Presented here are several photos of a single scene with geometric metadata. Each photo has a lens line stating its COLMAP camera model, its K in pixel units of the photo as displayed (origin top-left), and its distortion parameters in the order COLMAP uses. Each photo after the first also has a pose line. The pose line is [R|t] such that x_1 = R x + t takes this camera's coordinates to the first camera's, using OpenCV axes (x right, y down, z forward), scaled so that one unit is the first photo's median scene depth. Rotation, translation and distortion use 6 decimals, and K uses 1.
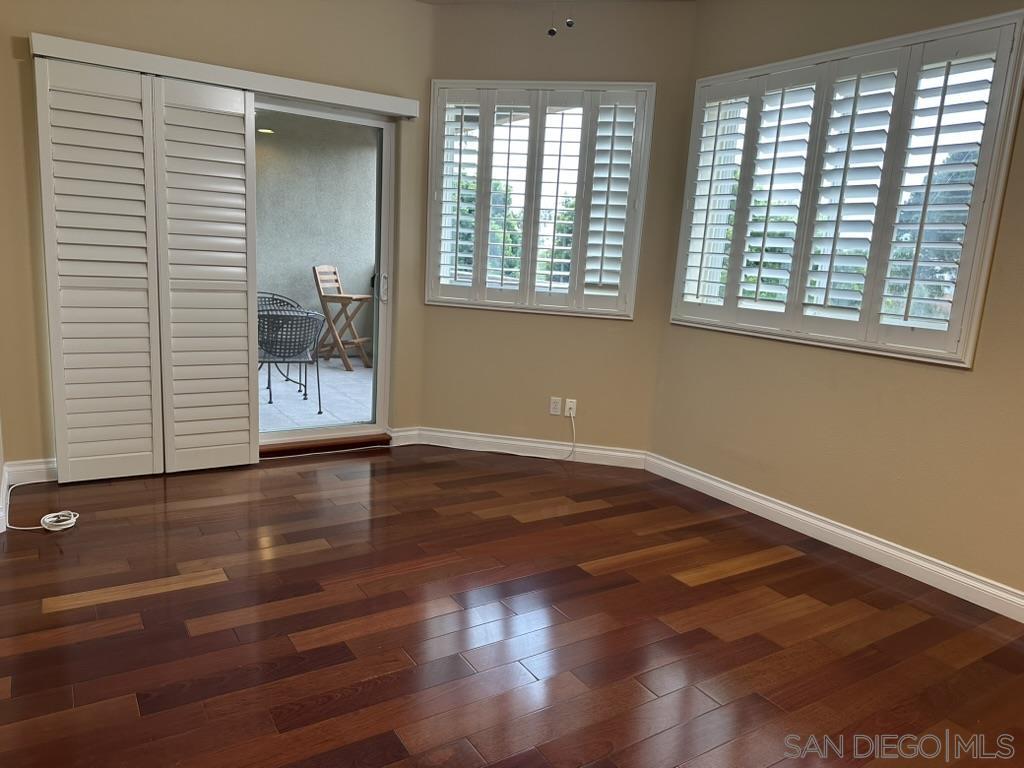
lens RADIAL K [[711.1, 0, 511.0], [0, 711.1, 387.4], [0, 0, 1]] dist [0.115875, -0.164612]
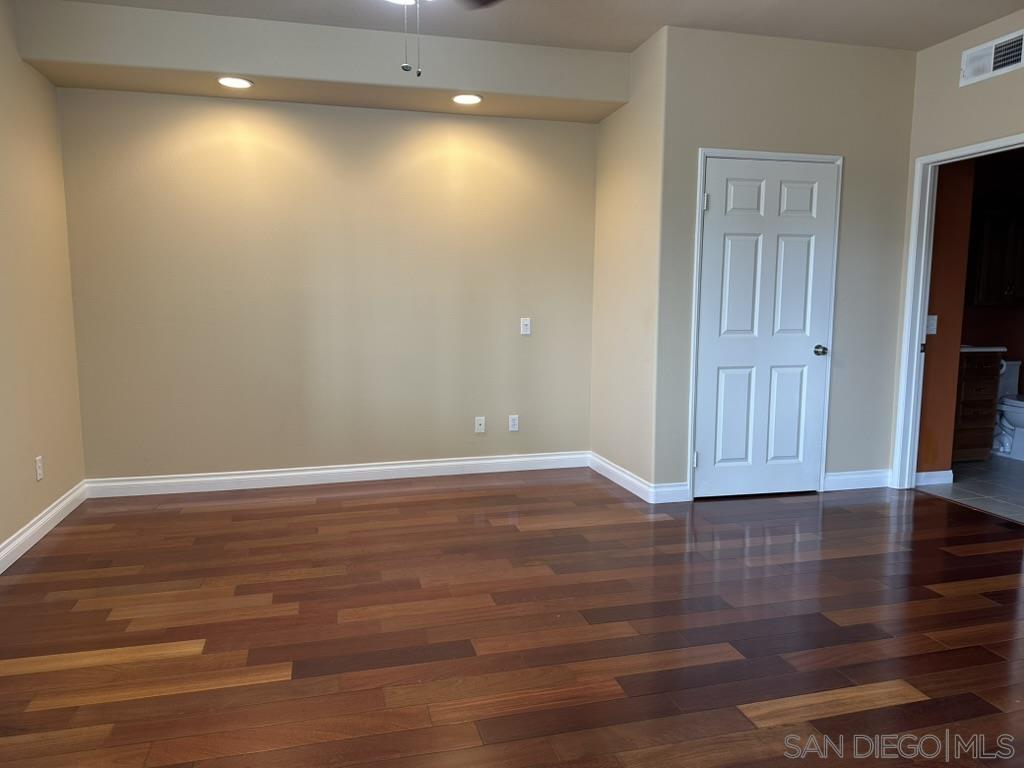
lens RADIAL K [[711.1, 0, 511.0], [0, 711.1, 387.4], [0, 0, 1]] dist [0.115875, -0.164612]
pose [[-0.951073, -0.097092, 0.293314, -0.353113], [-0.001974, 0.951231, 0.308473, -0.305883], [-0.308960, 0.292801, -0.904882, 1.678981]]
